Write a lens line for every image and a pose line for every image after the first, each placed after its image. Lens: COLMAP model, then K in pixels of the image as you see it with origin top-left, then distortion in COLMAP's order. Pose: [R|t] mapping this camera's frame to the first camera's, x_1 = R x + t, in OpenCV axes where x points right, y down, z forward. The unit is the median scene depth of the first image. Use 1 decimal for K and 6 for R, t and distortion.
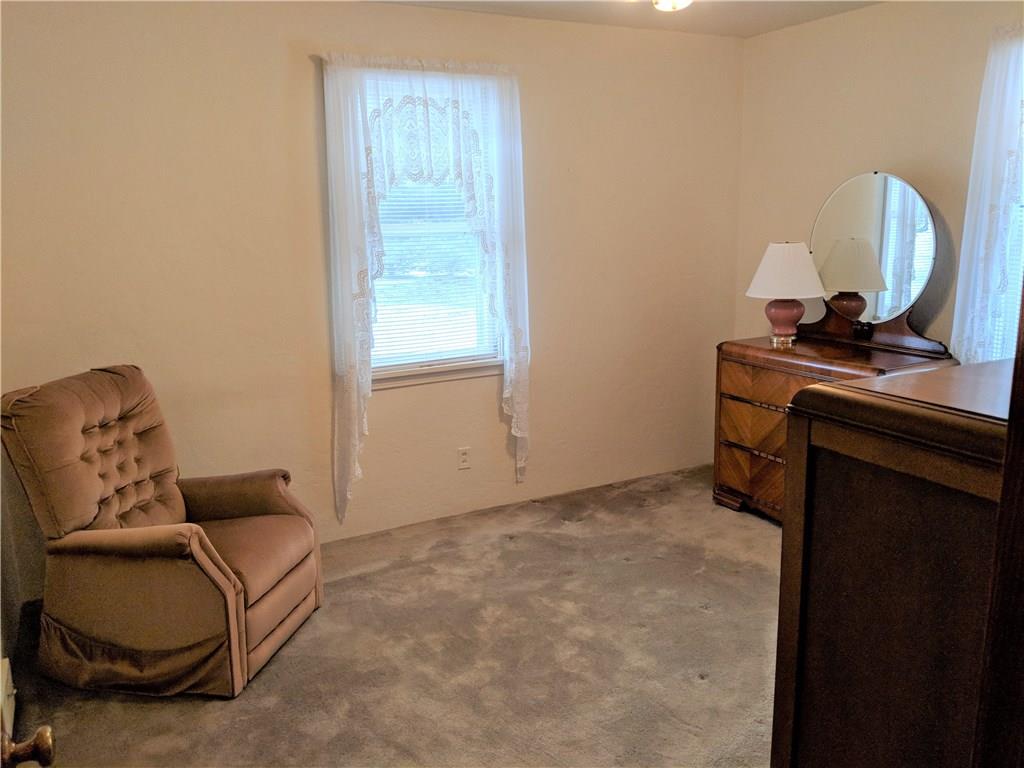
lens RADIAL K [[817.3, 0, 510.9], [0, 817.3, 384.4], [0, 0, 1]] dist [-0.005051, -0.010416]
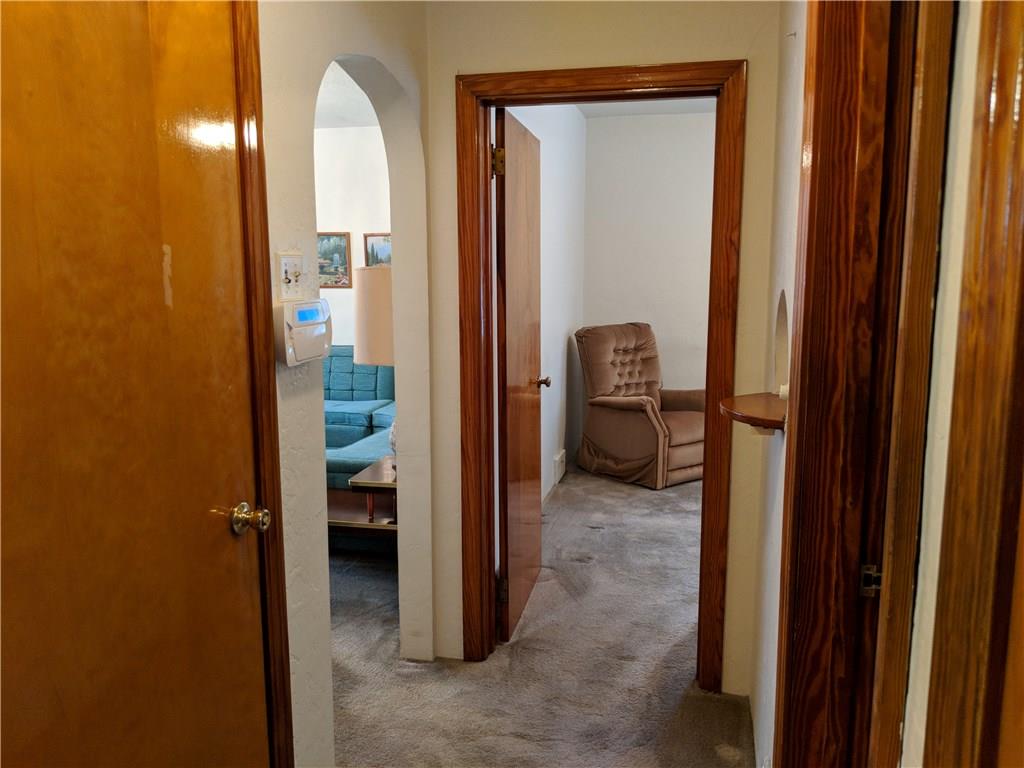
lens RADIAL K [[817.3, 0, 512.5], [0, 817.3, 381.6], [0, 0, 1]] dist [-0.005051, -0.010416]
pose [[0.749541, 0.110847, -0.652611, 0.627873], [-0.142595, 0.989772, 0.004340, 0.167708], [0.646417, 0.089806, 0.757681, -0.694517]]
